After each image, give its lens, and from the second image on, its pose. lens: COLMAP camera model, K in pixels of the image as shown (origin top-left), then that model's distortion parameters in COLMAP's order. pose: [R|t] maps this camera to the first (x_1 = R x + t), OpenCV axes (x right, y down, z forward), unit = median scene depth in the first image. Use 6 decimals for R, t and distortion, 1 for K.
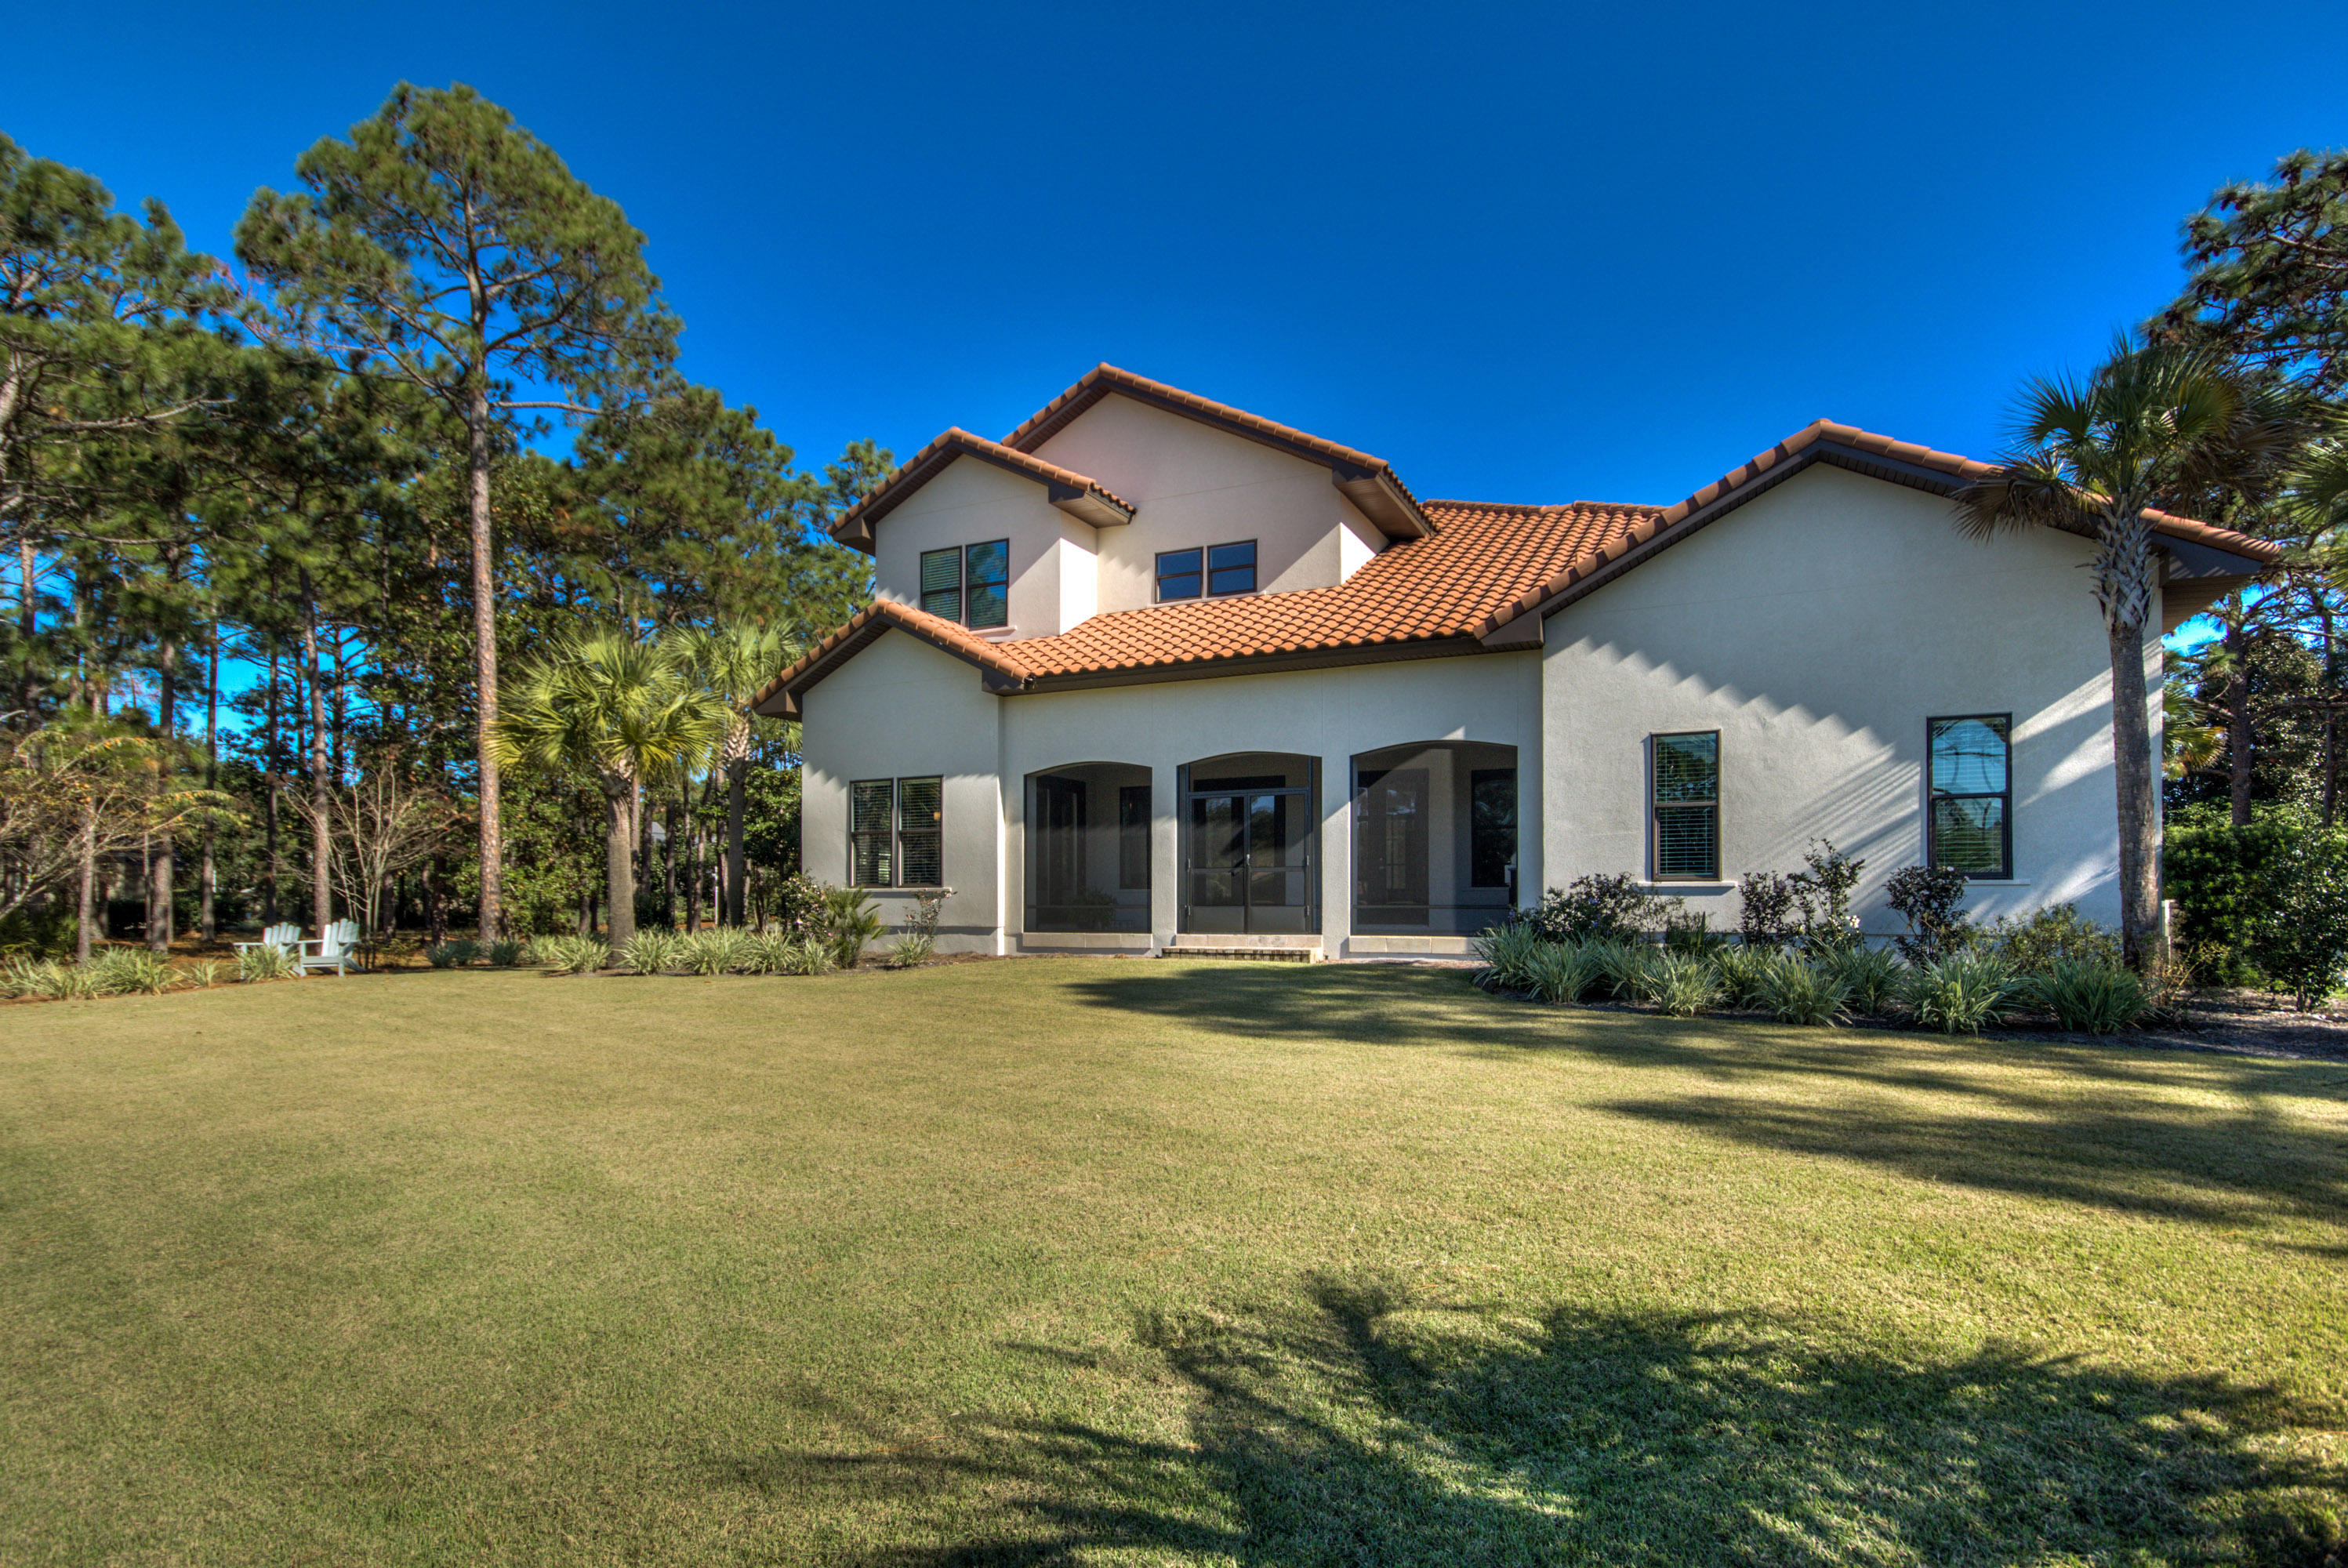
lens RADIAL K [[1249.6, 0, 1138.2], [0, 1249.6, 861.1], [0, 0, 1]] dist [-0.000393, -0.000952]
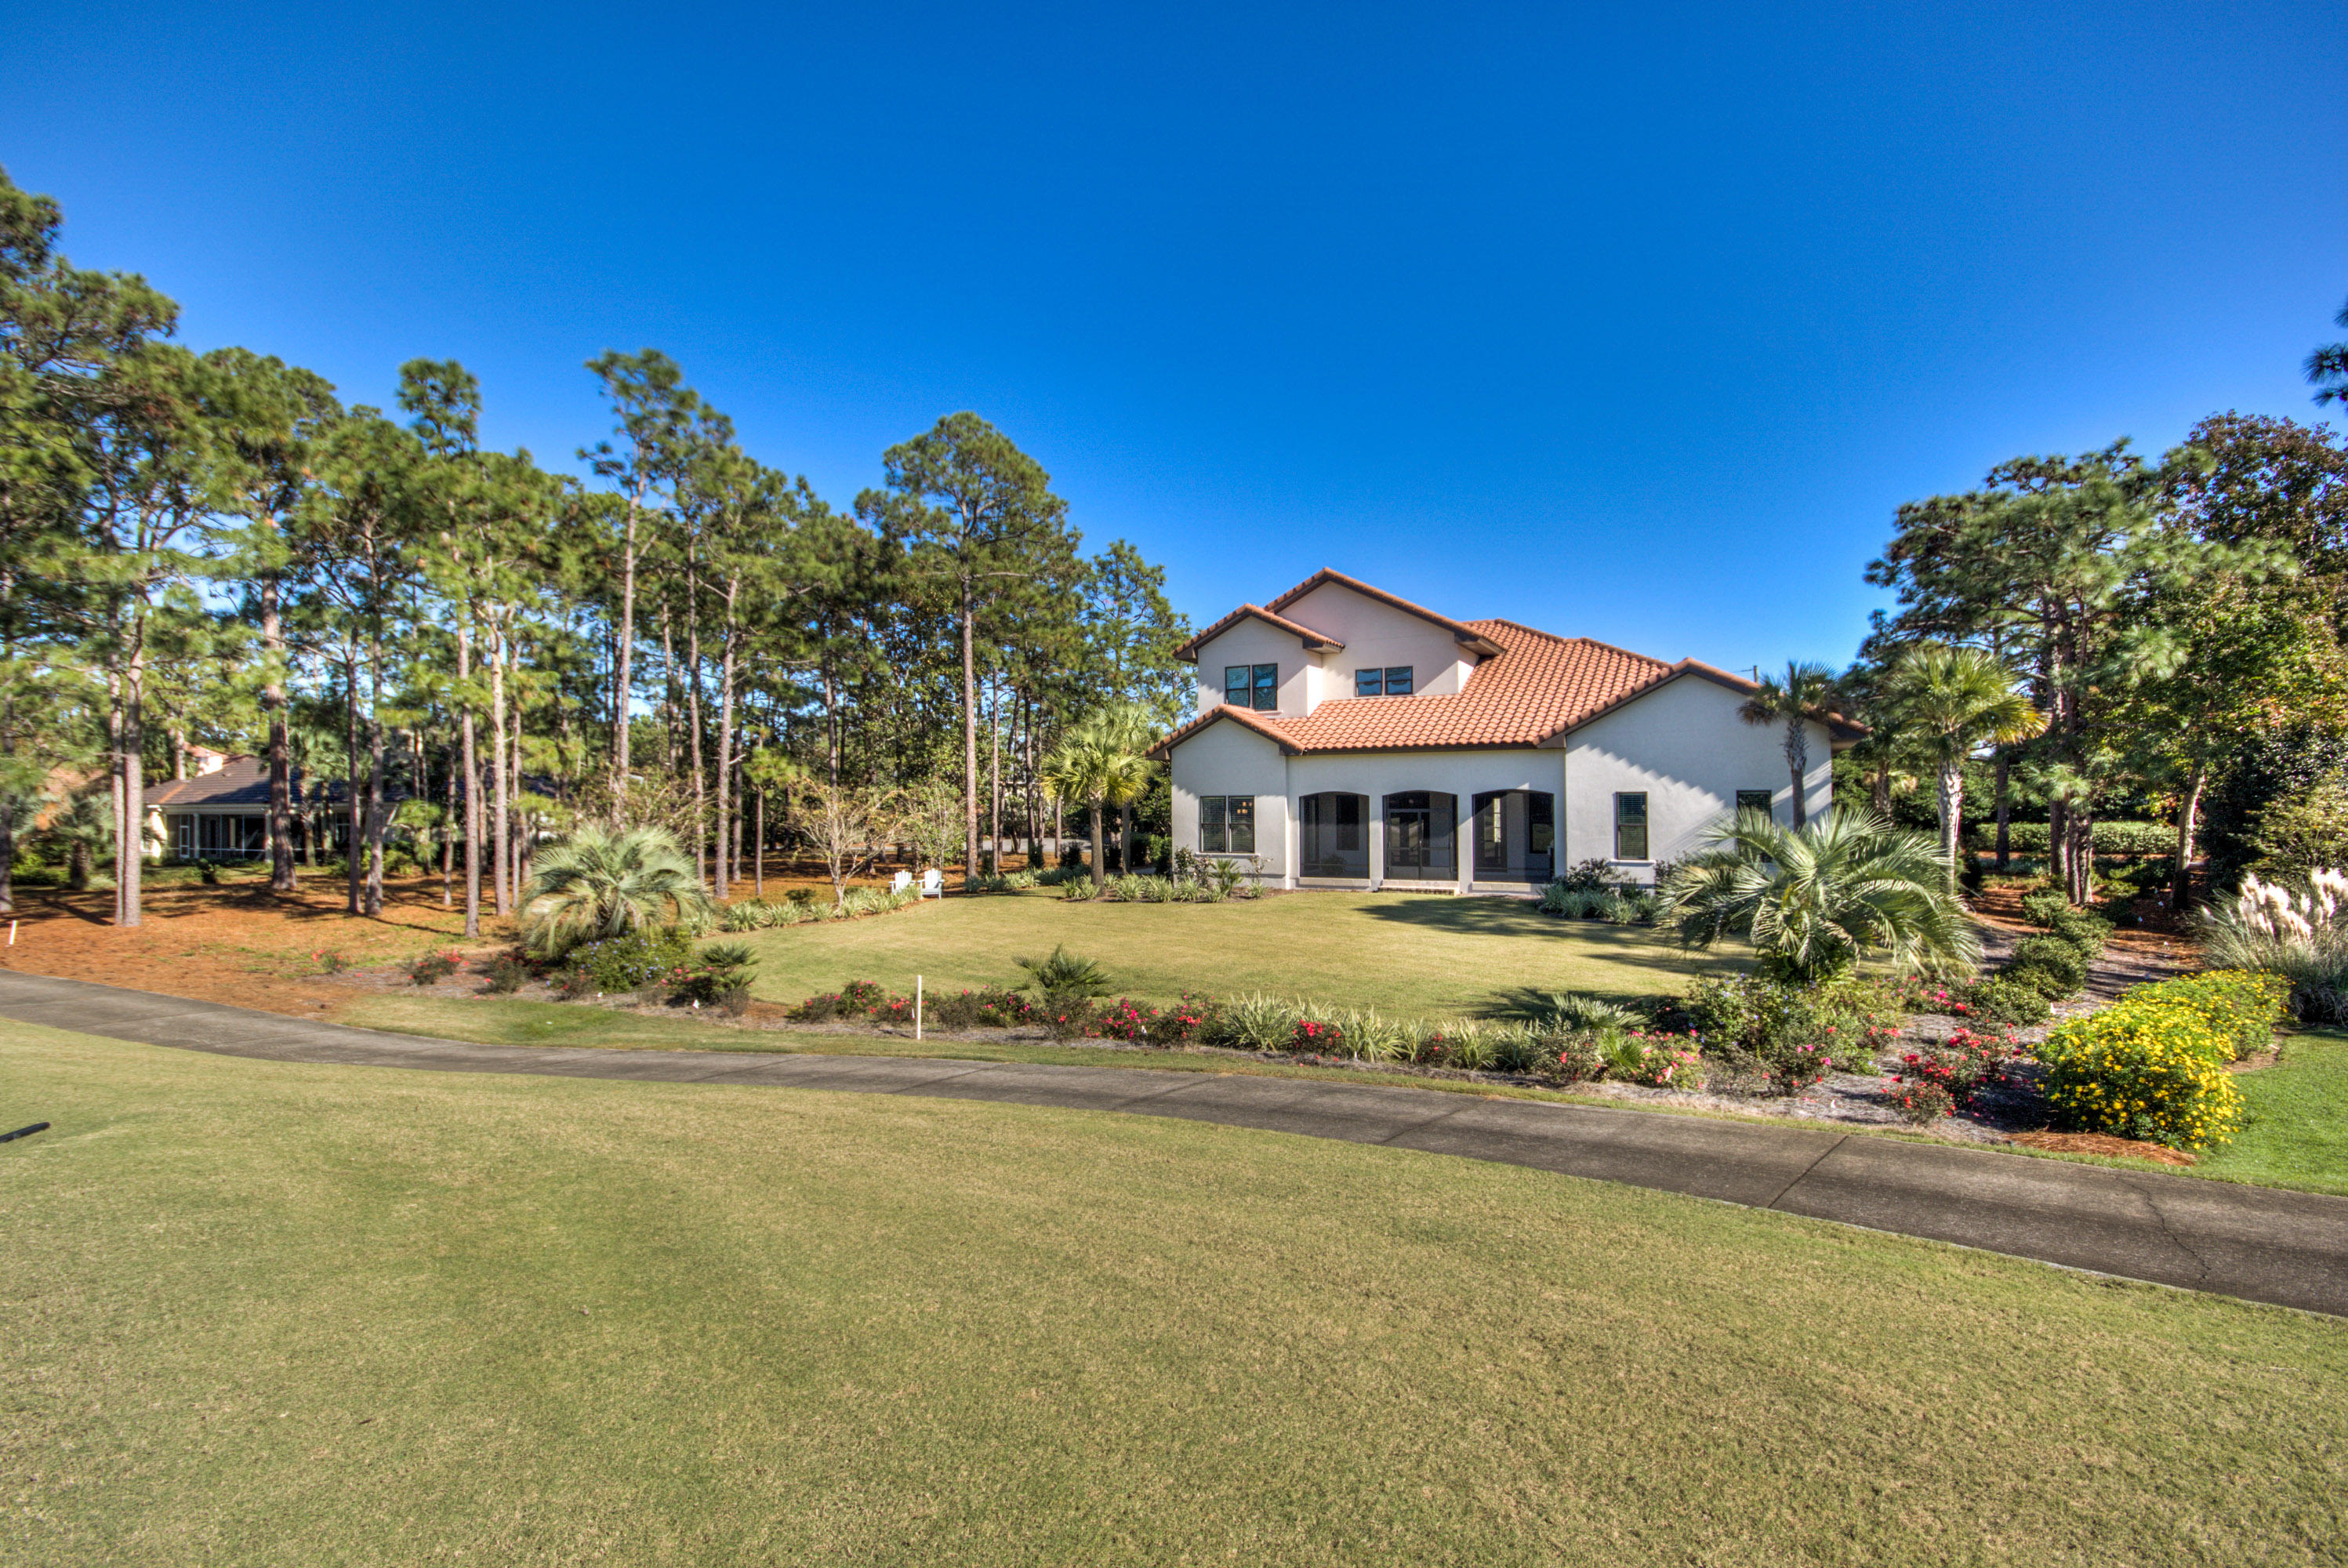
lens RADIAL K [[1106.2, 0, 1174.0], [0, 1106.2, 784.0], [0, 0, 1]] dist [-0.011191, 0.000005]
pose [[0.999621, -0.007441, -0.026486, -0.254735], [0.007904, 0.999817, 0.017408, -0.127298], [0.026352, -0.017611, 0.999498, -0.774610]]
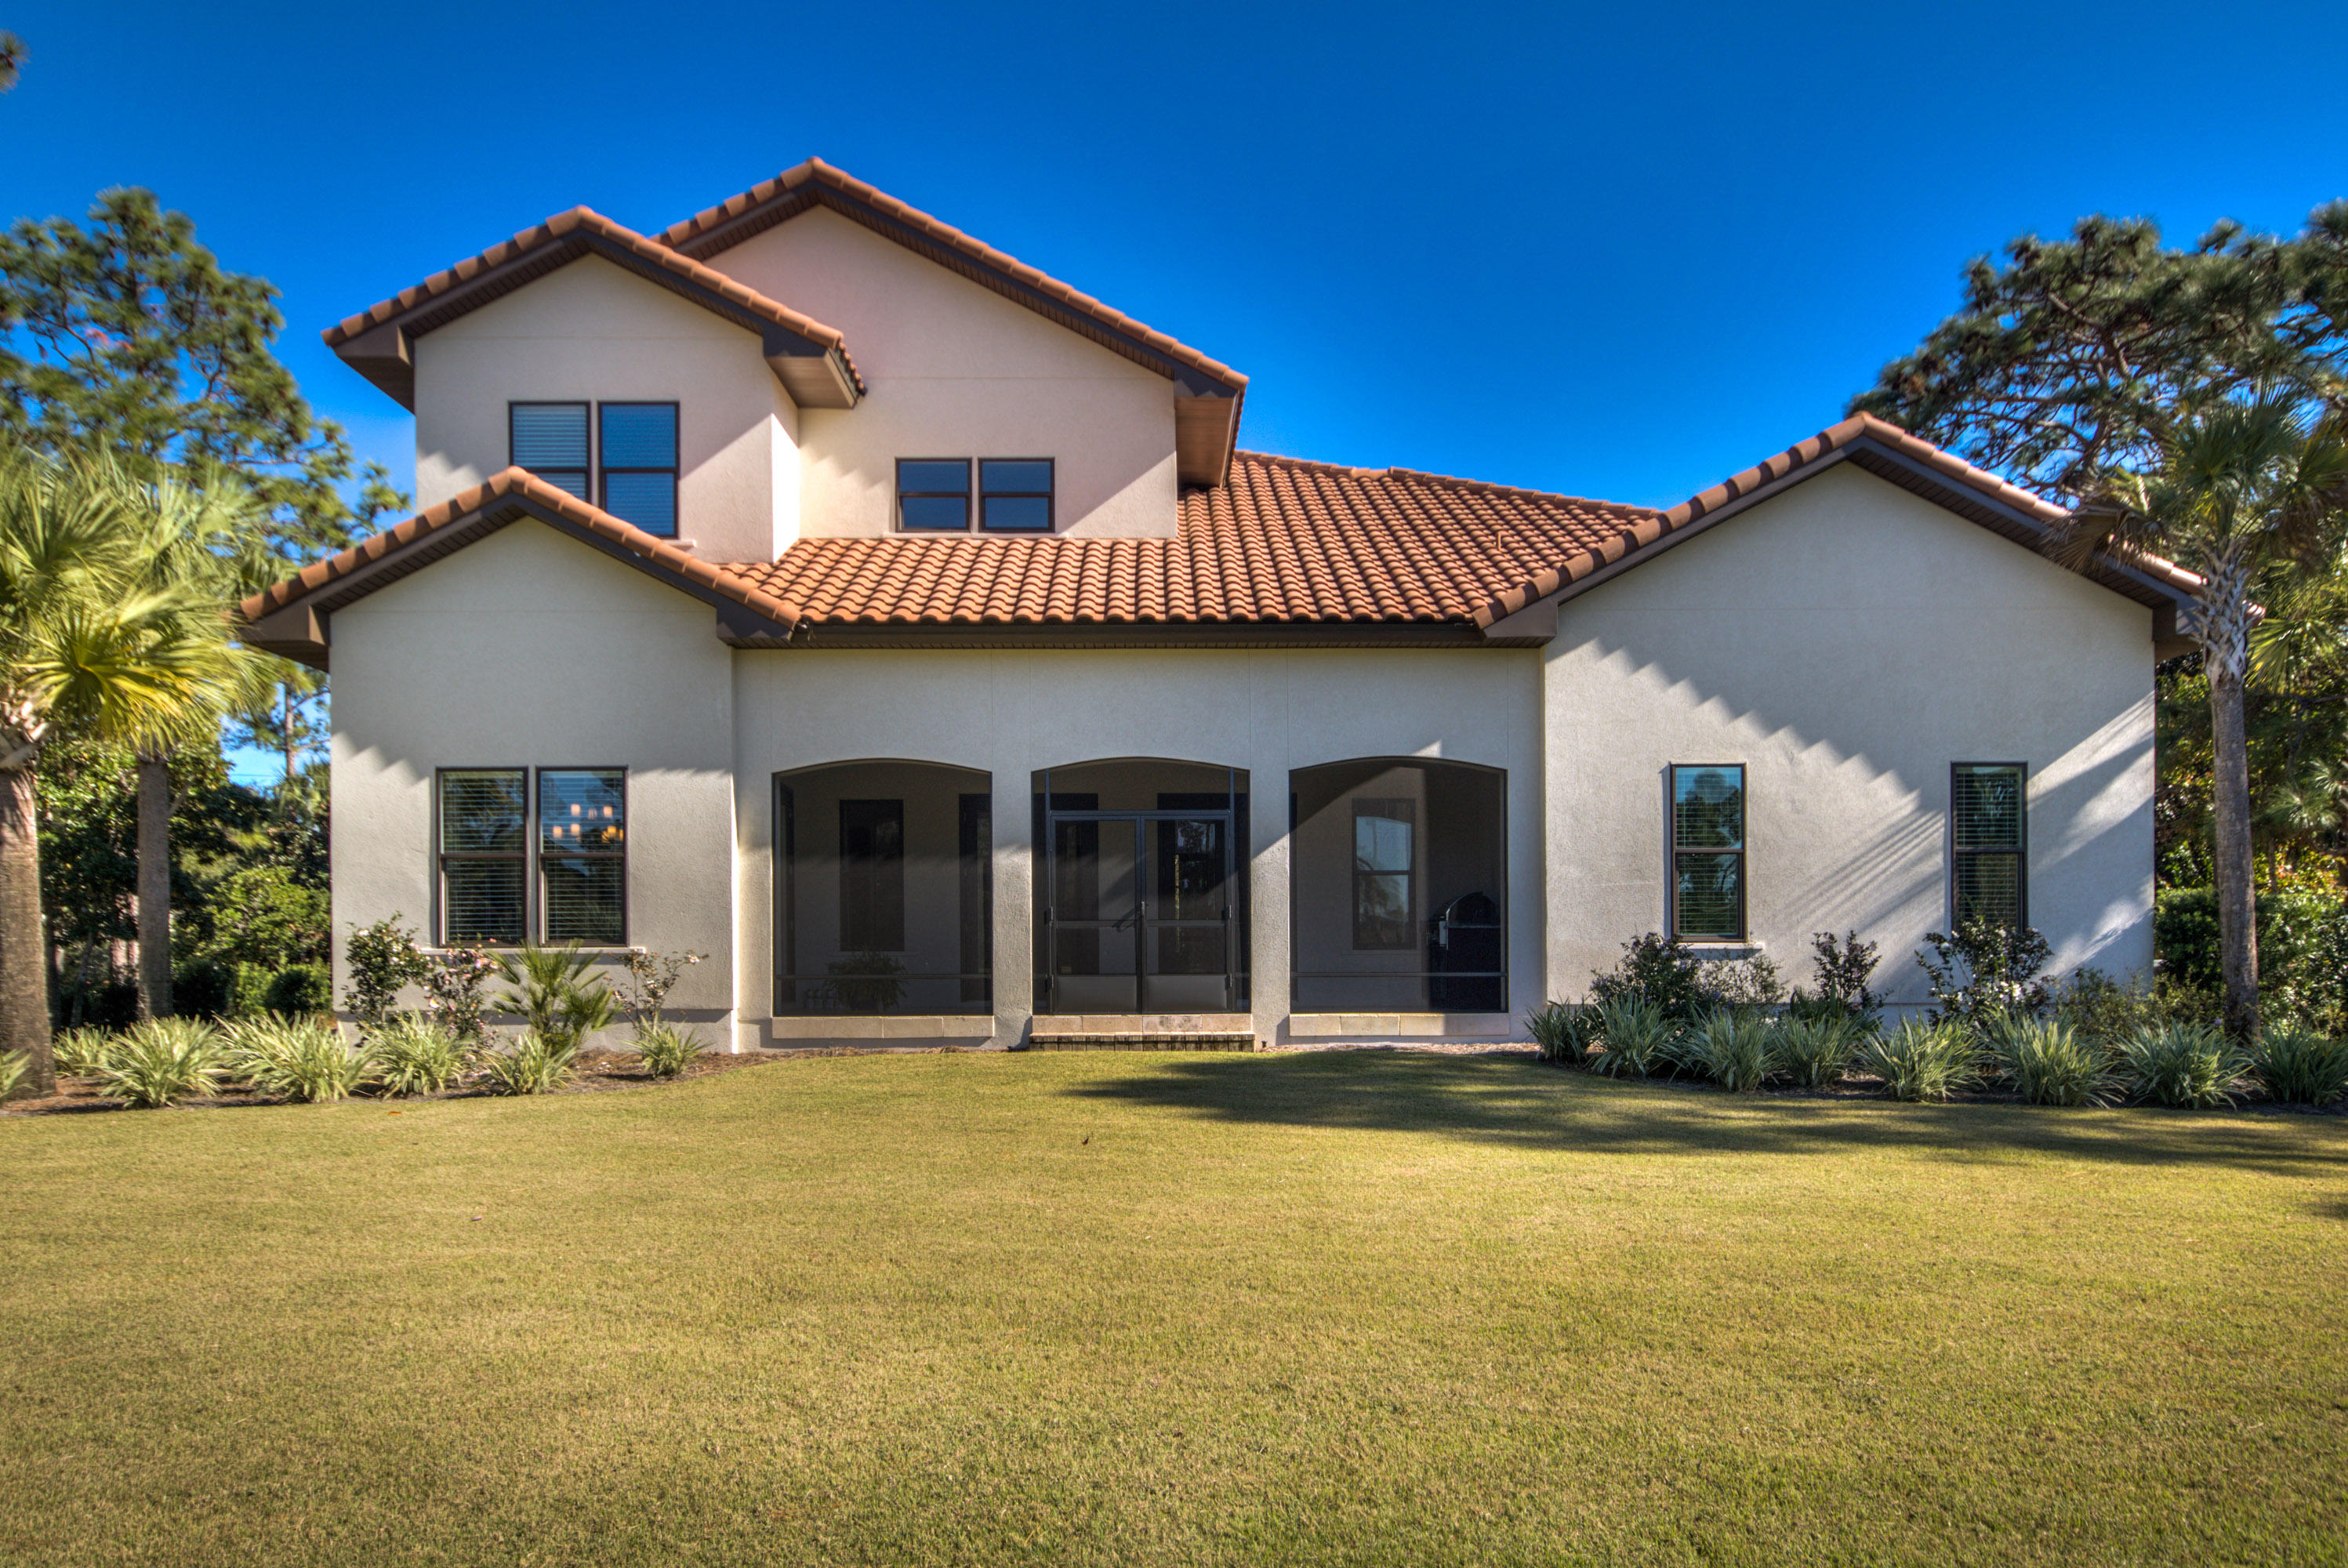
lens RADIAL K [[1615.8, 0, 1171.0], [0, 1615.8, 962.4], [0, 0, 1]] dist [0.003611, 0.004399]
pose [[0.885063, -0.000735, 0.465471, -0.315291], [-0.012139, 0.999622, 0.024661, 0.005722], [-0.465313, -0.027477, 0.884719, 0.170040]]
